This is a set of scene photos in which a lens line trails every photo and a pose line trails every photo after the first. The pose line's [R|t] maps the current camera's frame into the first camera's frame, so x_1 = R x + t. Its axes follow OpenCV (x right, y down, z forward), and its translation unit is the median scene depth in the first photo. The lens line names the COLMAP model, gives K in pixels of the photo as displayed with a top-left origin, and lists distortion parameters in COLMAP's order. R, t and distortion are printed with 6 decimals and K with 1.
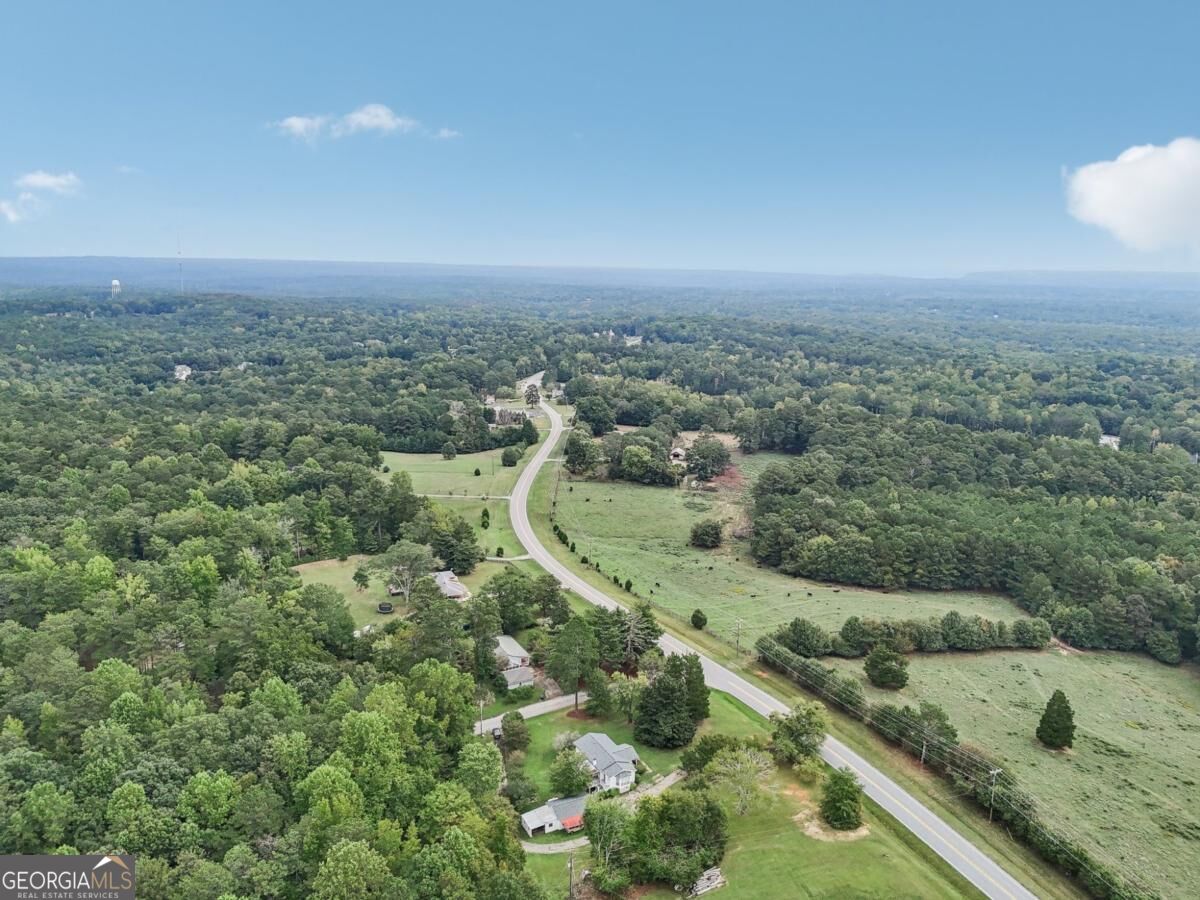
lens RADIAL K [[889.0, 0, 589.4], [0, 889.0, 452.9], [0, 0, 1]] dist [0.079758, -0.084723]
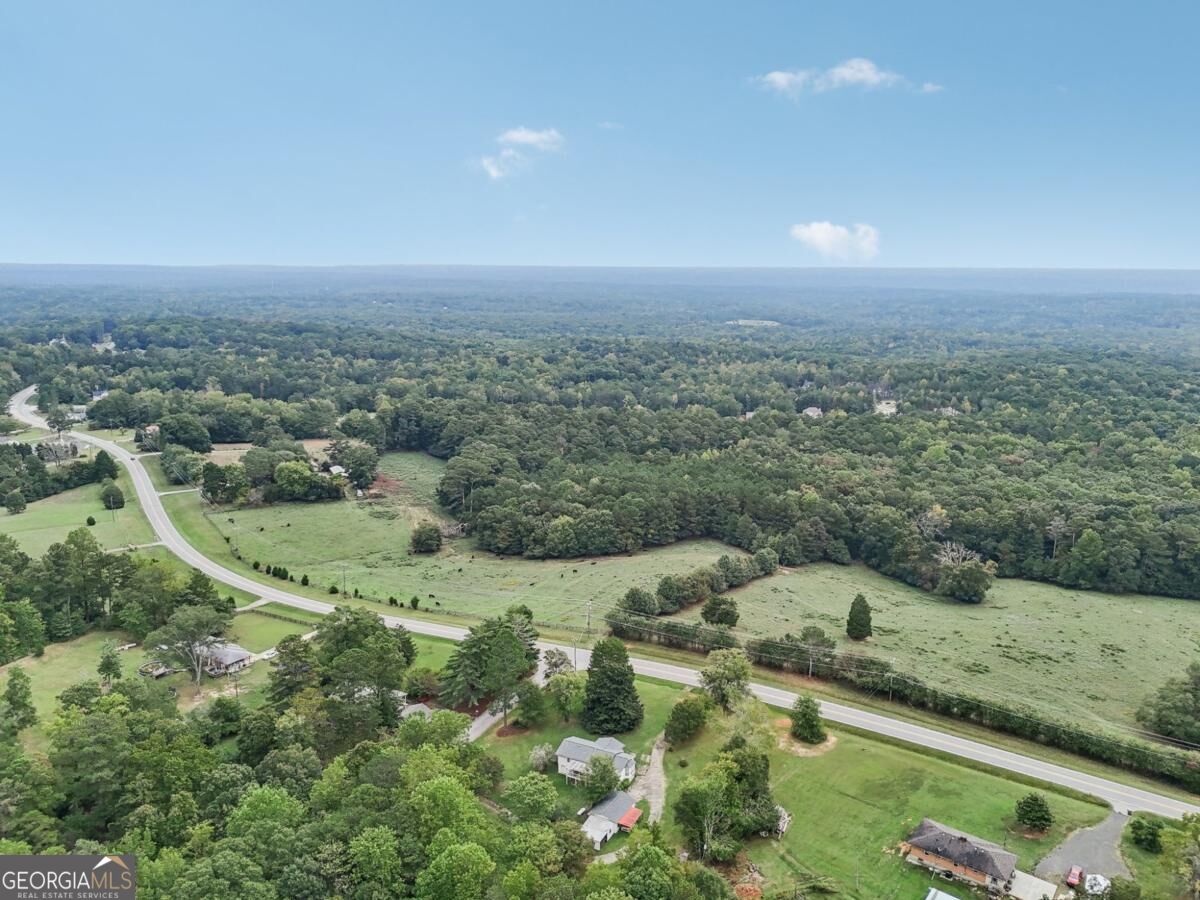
lens RADIAL K [[889.0, 0, 613.4], [0, 889.0, 508.5], [0, 0, 1]] dist [0.079758, -0.084723]
pose [[0.818699, -0.164319, 0.550210, -0.276948], [0.129099, 0.986323, 0.102467, -0.017058], [-0.559522, -0.012859, 0.828716, 0.103573]]
